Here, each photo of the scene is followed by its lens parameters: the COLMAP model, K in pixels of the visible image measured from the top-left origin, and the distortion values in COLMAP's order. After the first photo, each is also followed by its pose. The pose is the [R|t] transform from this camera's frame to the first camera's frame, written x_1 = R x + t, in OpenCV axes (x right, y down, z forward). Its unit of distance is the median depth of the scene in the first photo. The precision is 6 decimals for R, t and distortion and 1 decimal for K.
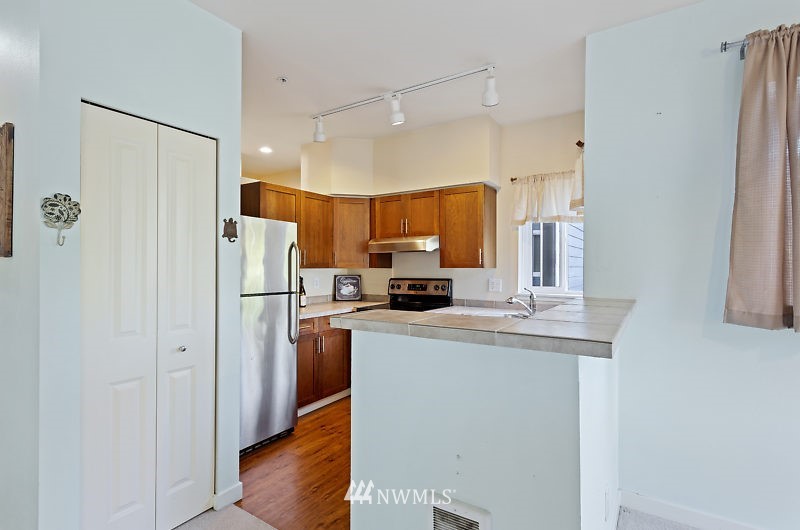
lens RADIAL K [[383.9, 0, 400.2], [0, 383.9, 266.1], [0, 0, 1]] dist [-0.000295, 0.000284]
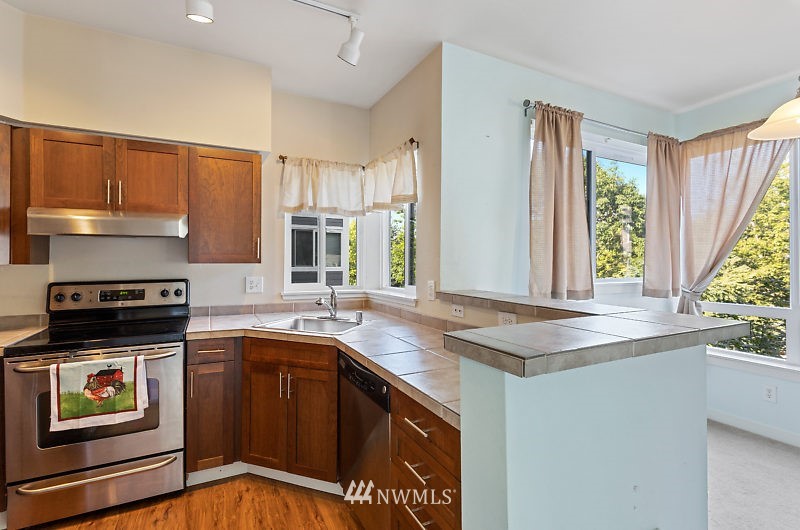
lens RADIAL K [[380.4, 0, 399.0], [0, 380.4, 262.1], [0, 0, 1]] dist [0.002223, 0.000496]
pose [[0.501359, -0.003294, 0.865233, -0.283976], [-0.002619, 0.999982, 0.005325, -0.002196], [-0.865235, -0.004936, 0.501342, 0.348033]]
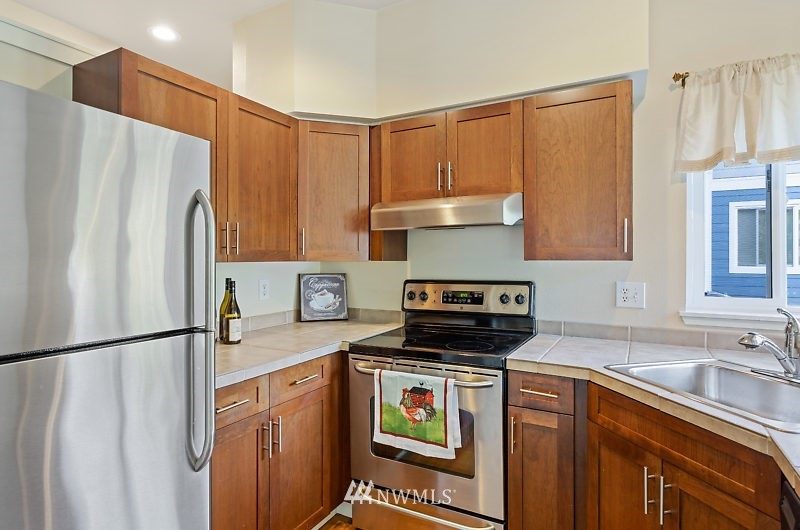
lens RADIAL K [[438.9, 0, 394.2], [0, 438.9, 256.7], [0, 0, 1]] dist [0.001257, 0.000128]
pose [[0.997338, -0.001974, 0.072893, -0.099159], [0.001983, 0.999998, -0.000039, -0.000332], [-0.072893, 0.000184, 0.997340, 0.456780]]
